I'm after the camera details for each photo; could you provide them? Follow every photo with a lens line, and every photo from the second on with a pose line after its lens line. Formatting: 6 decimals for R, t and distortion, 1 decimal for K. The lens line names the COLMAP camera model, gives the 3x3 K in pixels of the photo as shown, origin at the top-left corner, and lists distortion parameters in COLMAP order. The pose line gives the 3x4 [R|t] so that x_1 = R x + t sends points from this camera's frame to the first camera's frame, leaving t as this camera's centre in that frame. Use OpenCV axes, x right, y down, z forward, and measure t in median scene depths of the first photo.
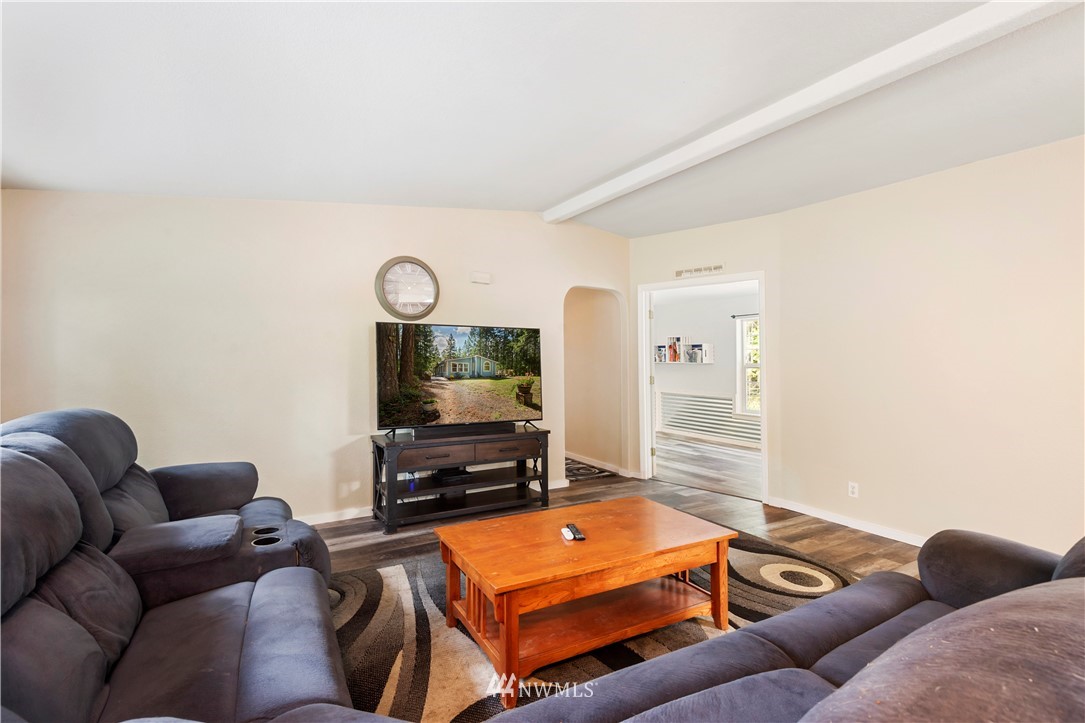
lens RADIAL K [[499.8, 0, 537.6], [0, 499.8, 364.5], [0, 0, 1]] dist [0.022221, -0.007625]
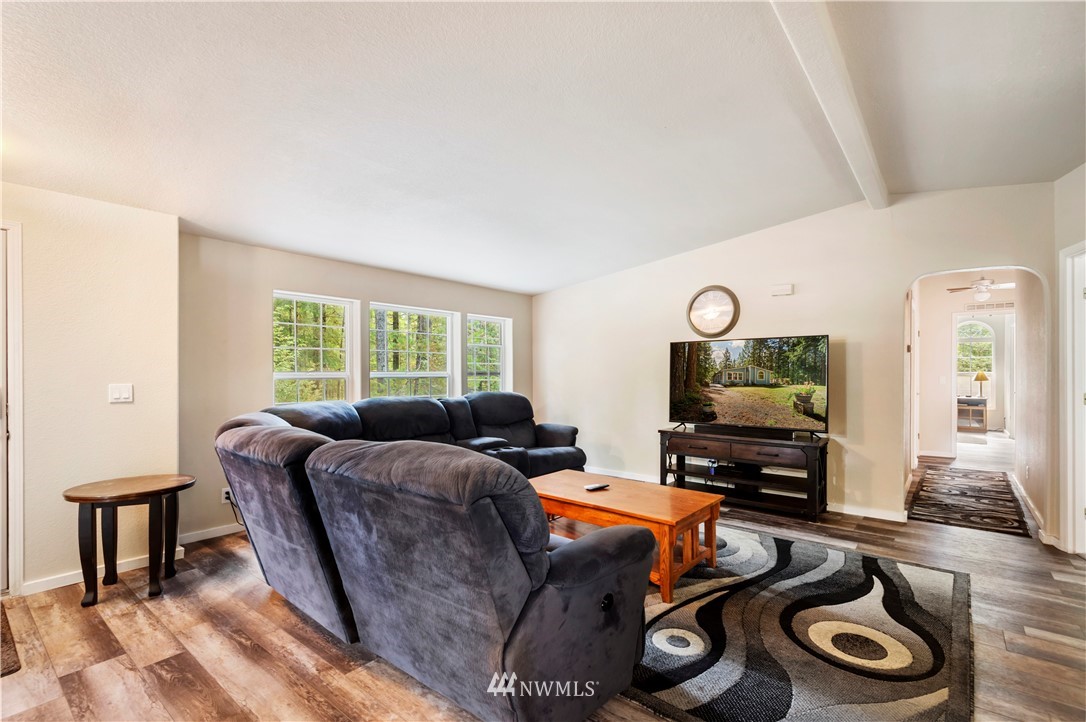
lens RADIAL K [[500.2, 0, 544.1], [0, 500.2, 363.8], [0, 0, 1]] dist [0.022221, -0.007625]
pose [[0.363936, -0.018966, -0.931231, 0.748663], [0.007652, 0.999820, -0.017372, -0.006057], [0.931392, -0.000803, 0.364016, 0.170869]]
